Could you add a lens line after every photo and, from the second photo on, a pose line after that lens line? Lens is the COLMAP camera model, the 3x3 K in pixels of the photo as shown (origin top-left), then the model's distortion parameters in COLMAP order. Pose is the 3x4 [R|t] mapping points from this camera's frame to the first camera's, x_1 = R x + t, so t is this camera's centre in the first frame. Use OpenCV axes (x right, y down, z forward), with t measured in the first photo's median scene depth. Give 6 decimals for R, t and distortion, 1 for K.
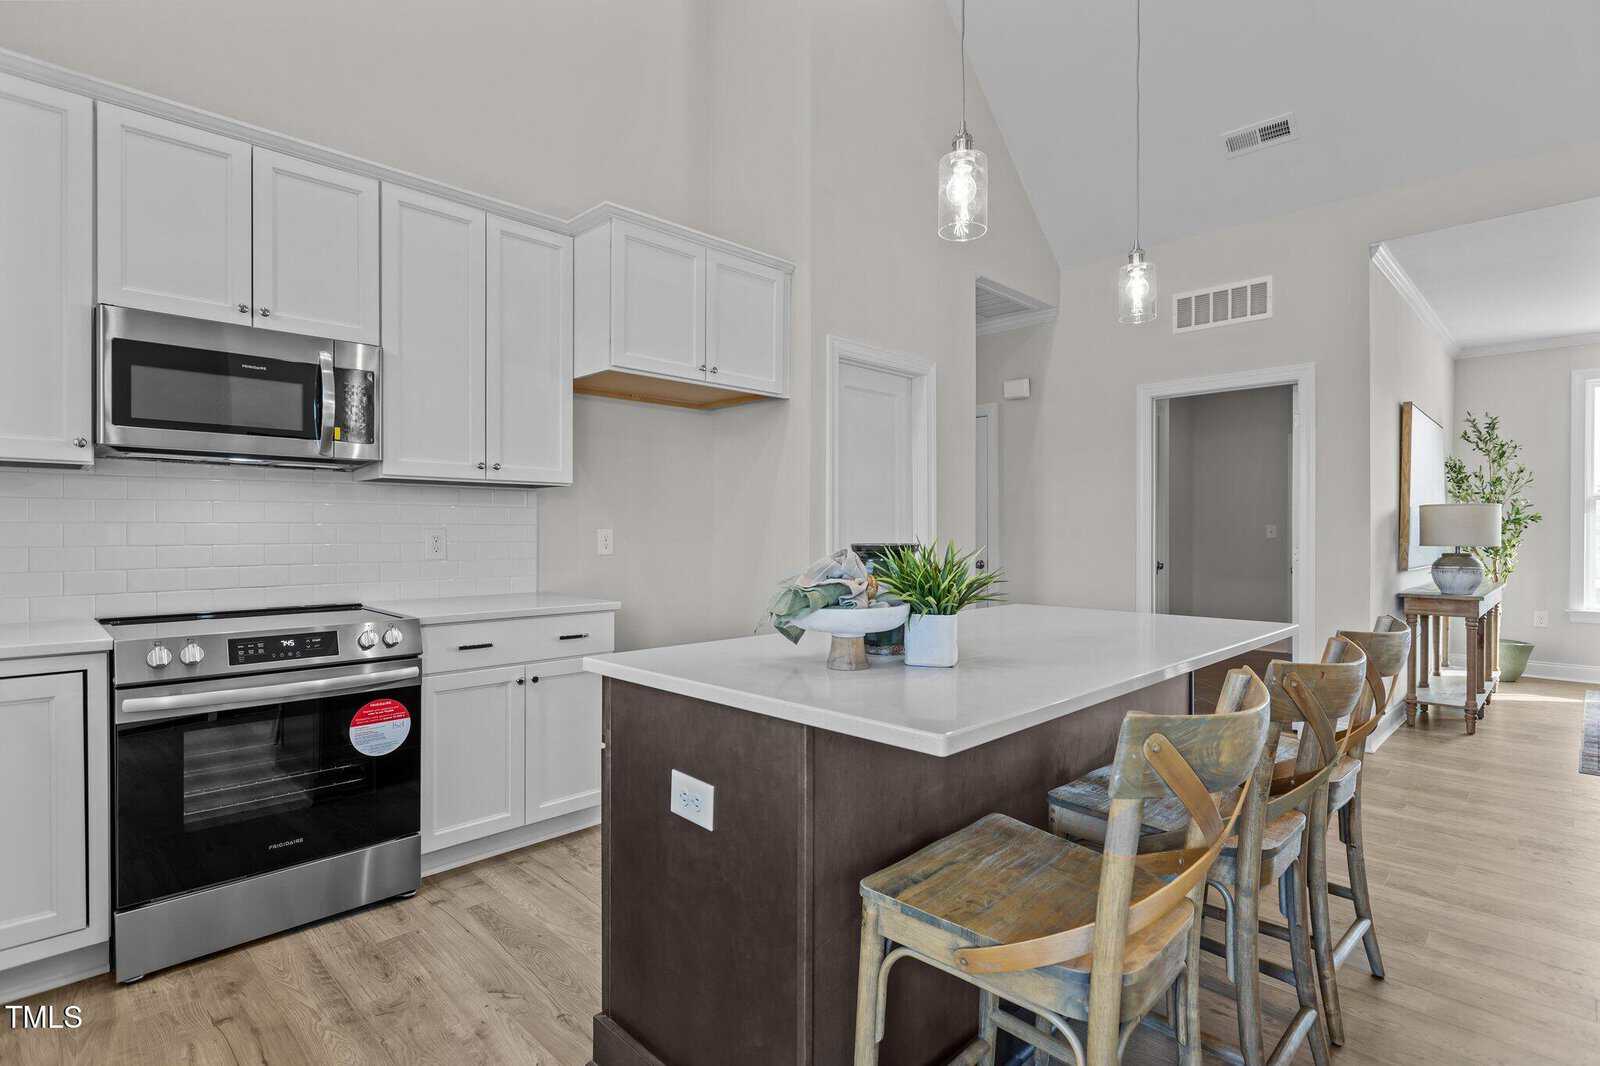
lens RADIAL K [[788.6, 0, 804.7], [0, 788.6, 536.7], [0, 0, 1]] dist [0.013010, -0.000376]
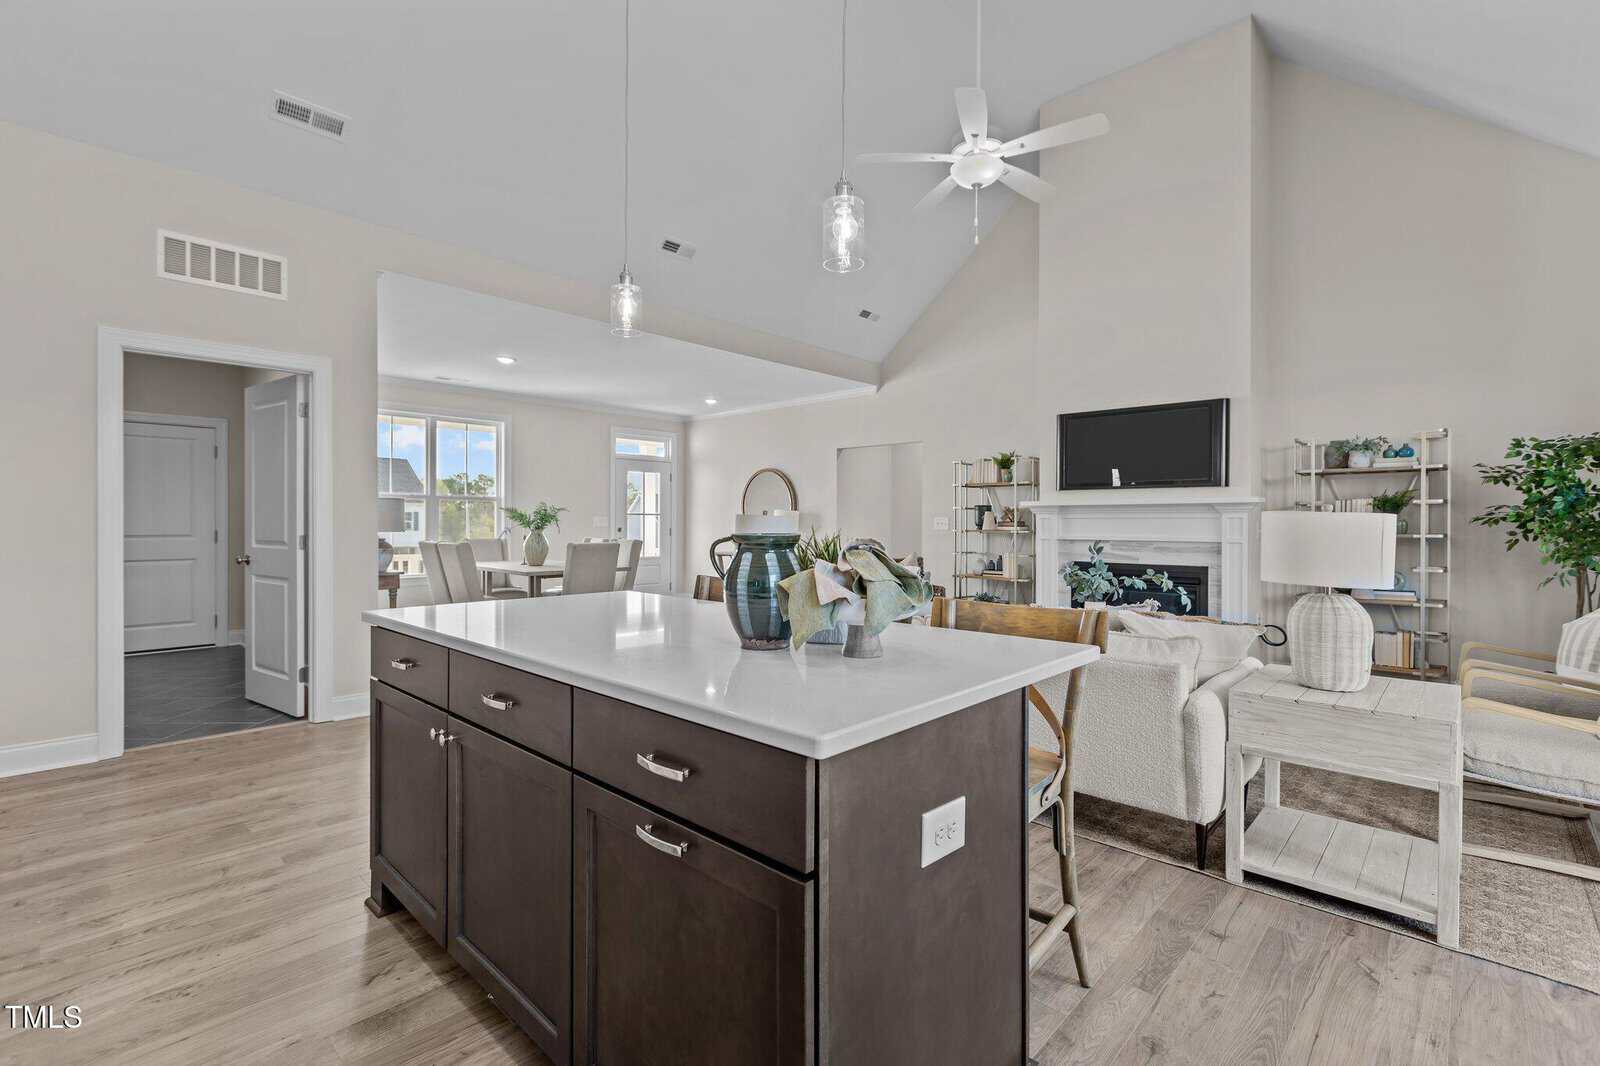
lens RADIAL K [[716.2, 0, 797.4], [0, 716.2, 525.3], [0, 0, 1]] dist [0.004158, 0.000137]
pose [[-0.018374, -0.007157, 0.999806, -0.416799], [0.006447, 0.999953, 0.007276, -0.004118], [-0.999810, 0.006579, -0.018327, 0.529862]]
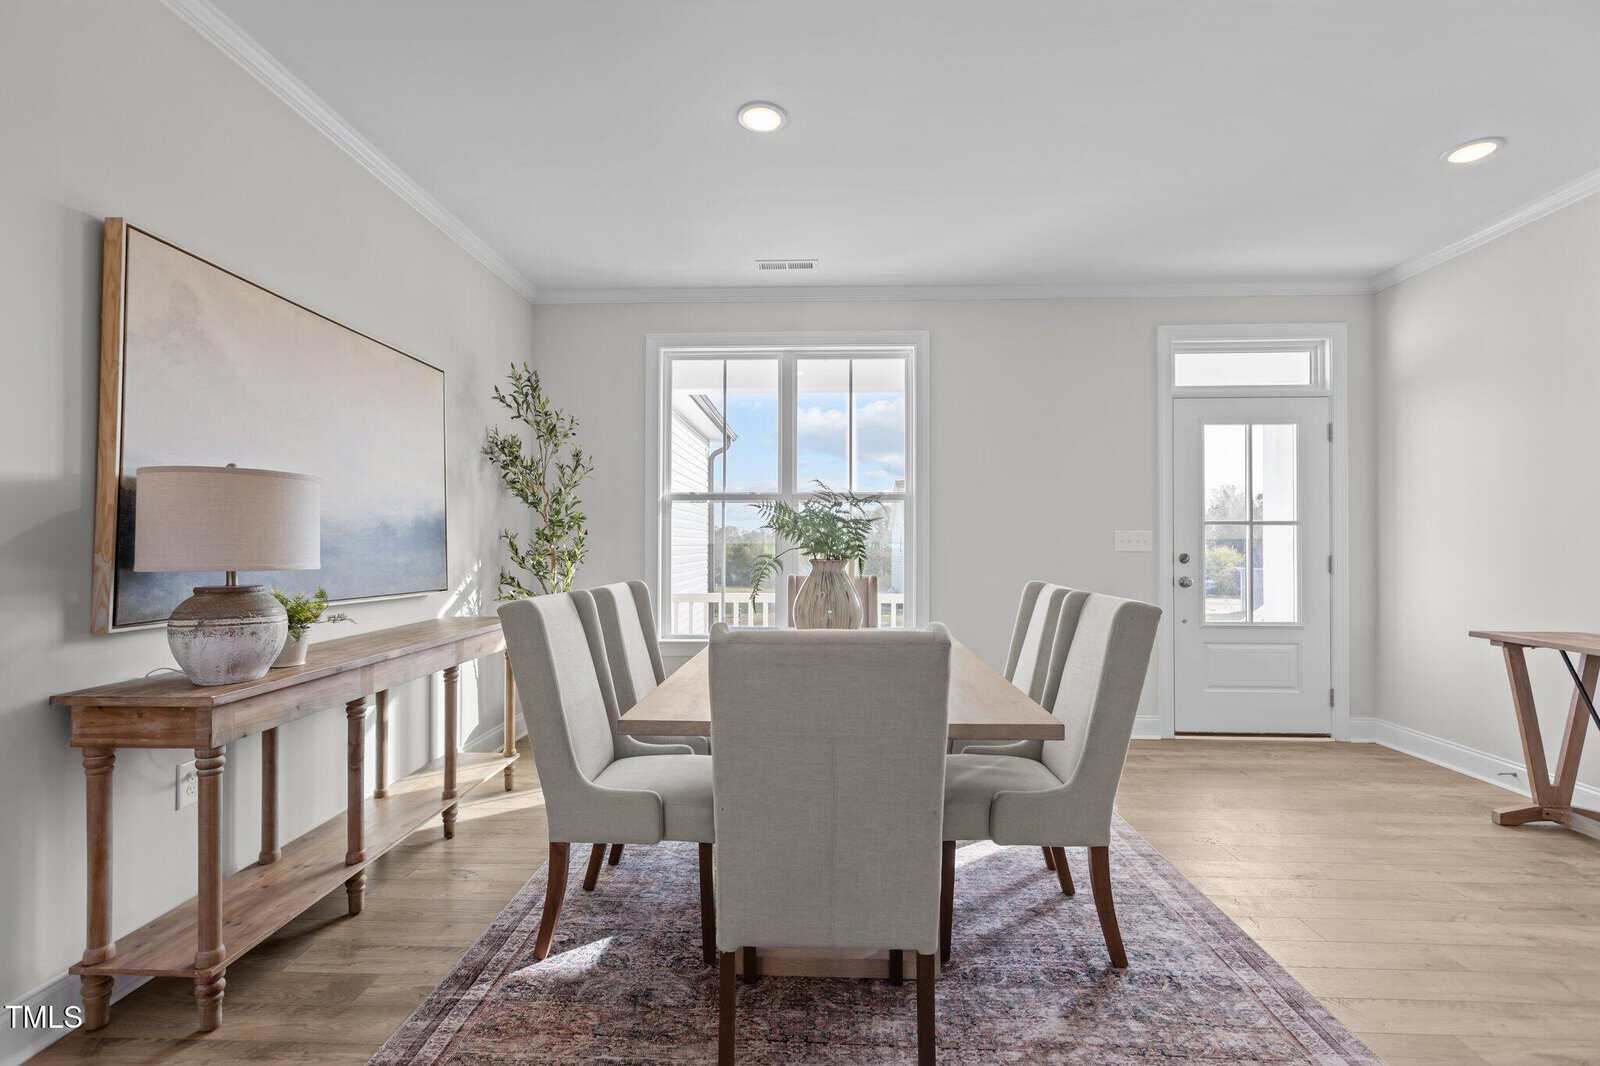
lens RADIAL K [[716.2, 0, 794.8], [0, 716.2, 532.7], [0, 0, 1]] dist [0.004158, 0.000137]
pose [[0.738417, 0.006720, 0.674311, 1.110400], [0.008896, 0.999766, -0.019705, 0.003447], [-0.674286, 0.020549, 0.738184, 0.719756]]
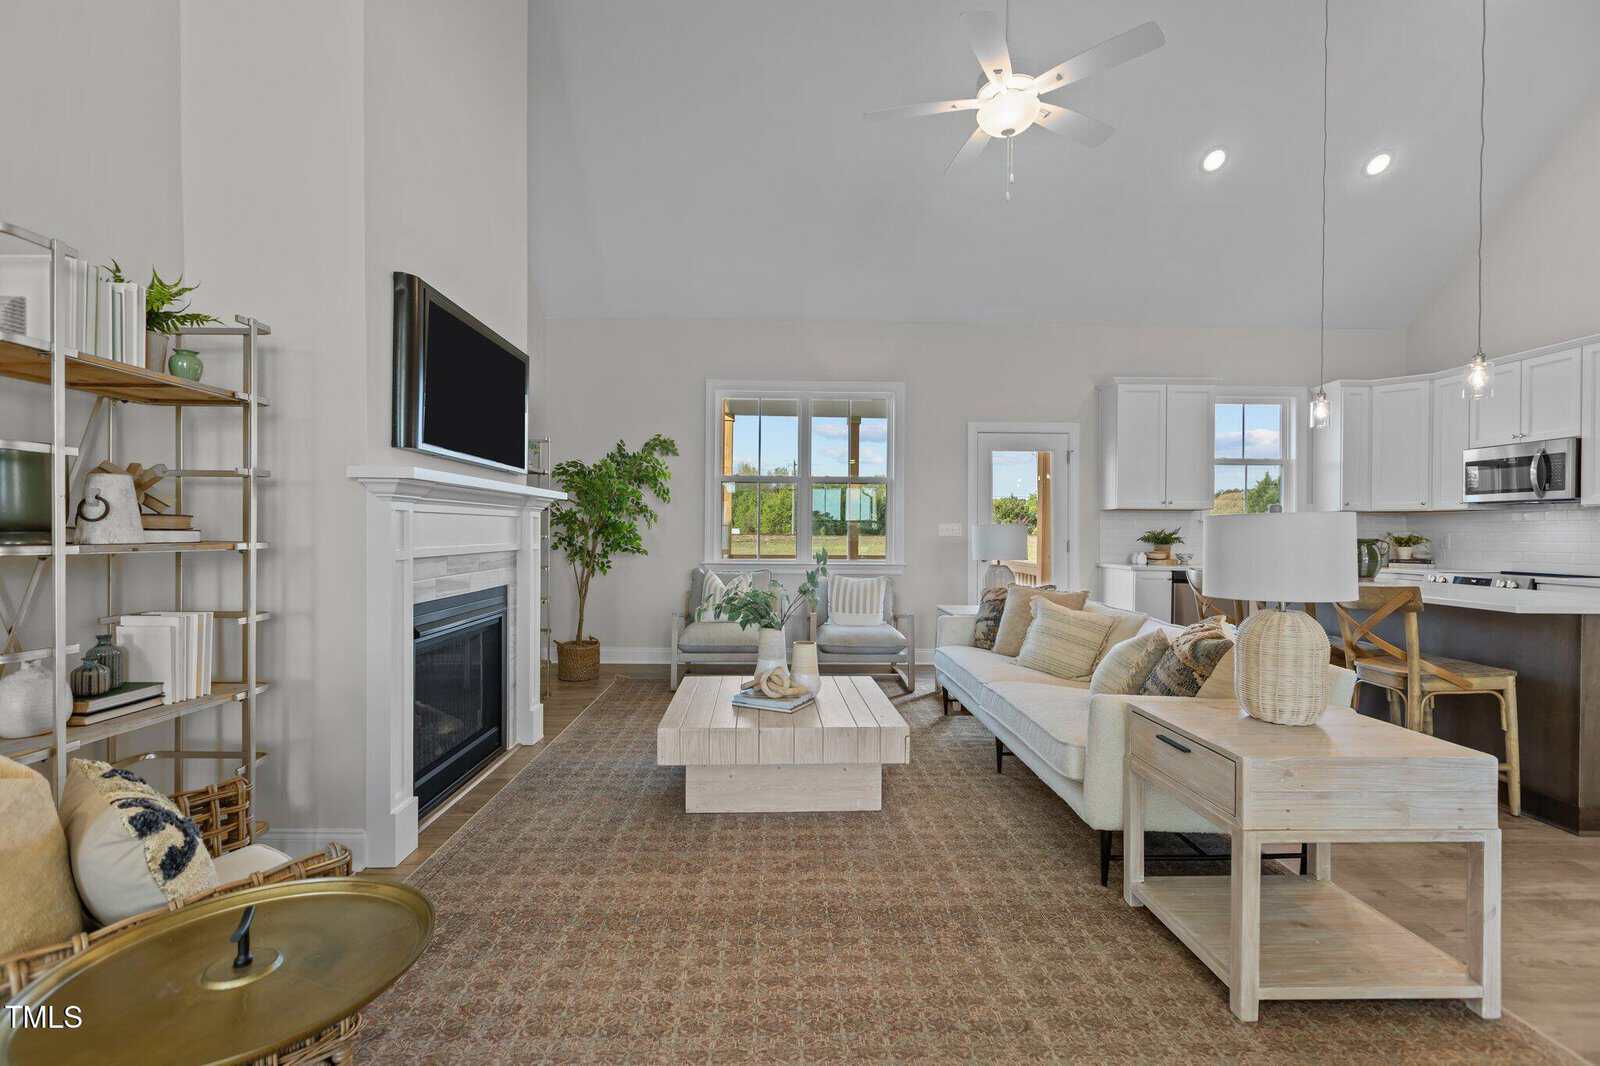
lens RADIAL K [[716.2, 0, 792.8], [0, 716.2, 529.7], [0, 0, 1]] dist [0.004158, 0.000137]
pose [[-0.694215, -0.011246, -0.719679, 1.604785], [-0.018670, 0.999823, 0.002386, 0.007411], [0.719525, 0.015093, -0.694302, 0.694386]]
